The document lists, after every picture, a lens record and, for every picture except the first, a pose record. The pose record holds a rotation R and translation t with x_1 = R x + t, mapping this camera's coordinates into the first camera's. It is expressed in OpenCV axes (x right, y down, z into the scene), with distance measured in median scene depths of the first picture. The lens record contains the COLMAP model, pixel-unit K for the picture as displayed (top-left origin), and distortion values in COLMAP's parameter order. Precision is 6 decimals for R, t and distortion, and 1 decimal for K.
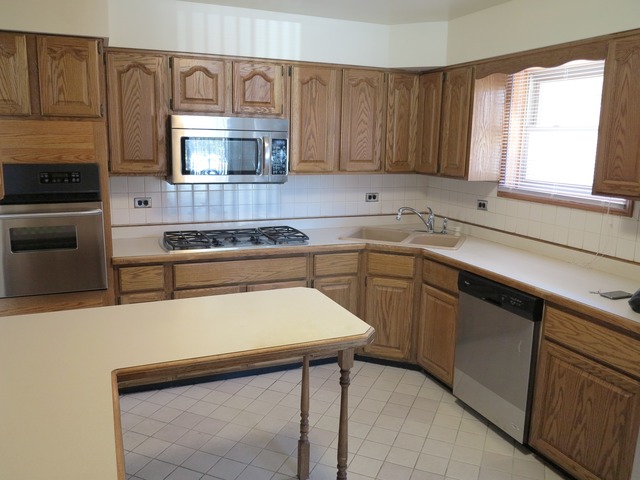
lens RADIAL K [[517.8, 0, 320.0], [0, 517.8, 240.0], [0, 0, 1]] dist [-0.043665, -0.005637]
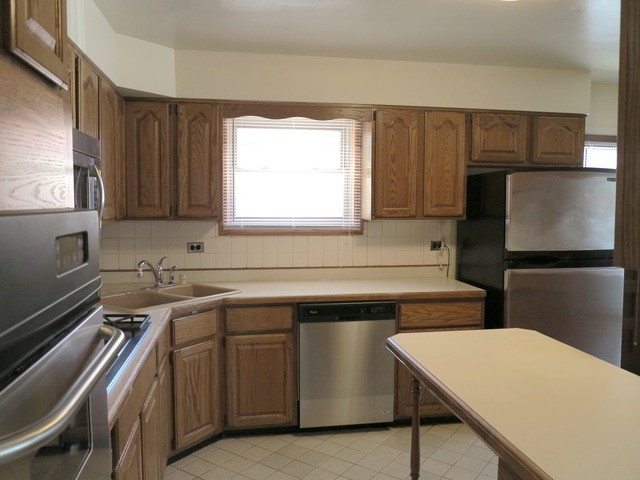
lens RADIAL K [[523.9, 0, 319.6], [0, 523.9, 237.4], [0, 0, 1]] dist [-0.065758, -0.000481]
pose [[0.225906, -0.082723, 0.970630, -0.645352], [0.179984, 0.982778, 0.041868, -0.096056], [-0.957378, 0.165240, 0.236904, 0.623638]]
